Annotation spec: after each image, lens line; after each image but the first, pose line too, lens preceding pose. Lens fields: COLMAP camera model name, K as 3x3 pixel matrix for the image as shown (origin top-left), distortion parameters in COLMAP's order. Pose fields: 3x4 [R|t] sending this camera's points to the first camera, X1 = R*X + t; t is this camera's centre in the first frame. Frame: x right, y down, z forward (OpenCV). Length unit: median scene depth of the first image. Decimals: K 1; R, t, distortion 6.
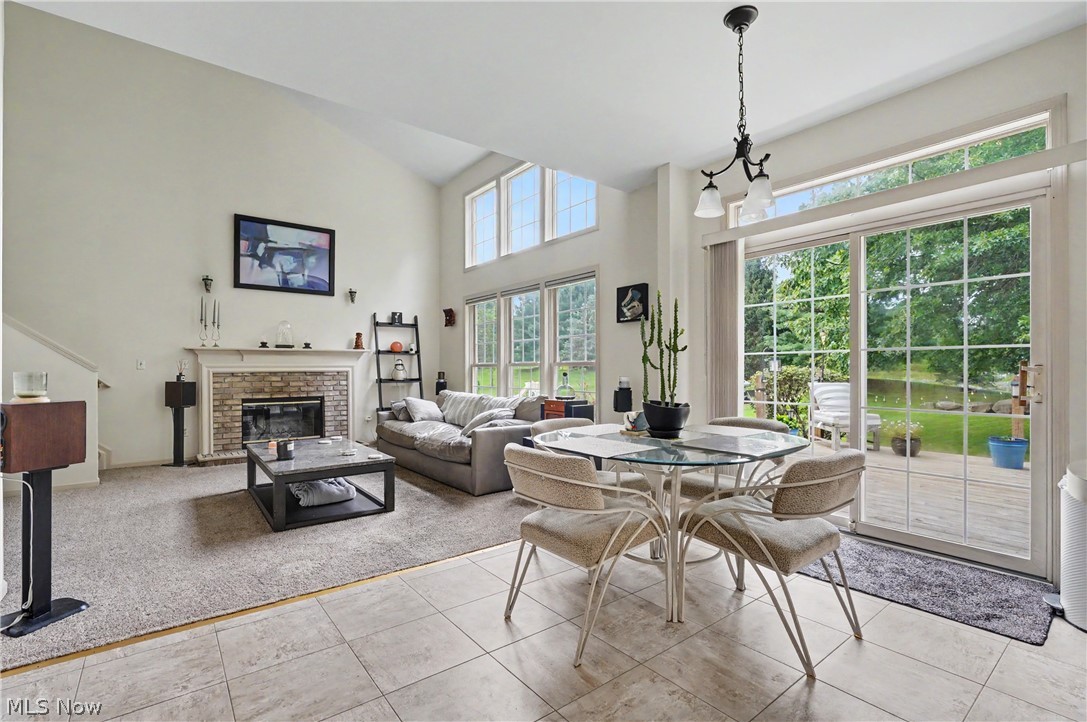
lens RADIAL K [[494.4, 0, 544.3], [0, 494.4, 360.2], [0, 0, 1]] dist [-0.003675, 0.001552]
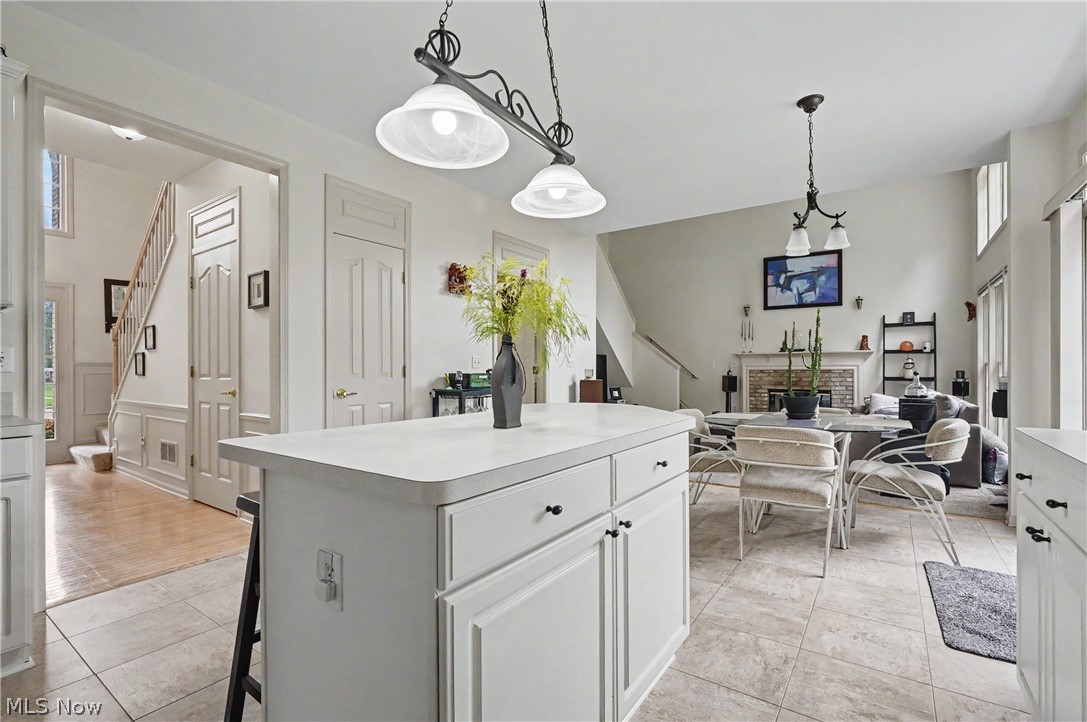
lens RADIAL K [[494.4, 0, 541.9], [0, 494.4, 366.0], [0, 0, 1]] dist [-0.003675, 0.001552]
pose [[0.284270, -0.002158, -0.958742, 0.507680], [0.015813, 0.999872, 0.002438, -0.000233], [0.958614, -0.015853, 0.284268, -0.016781]]
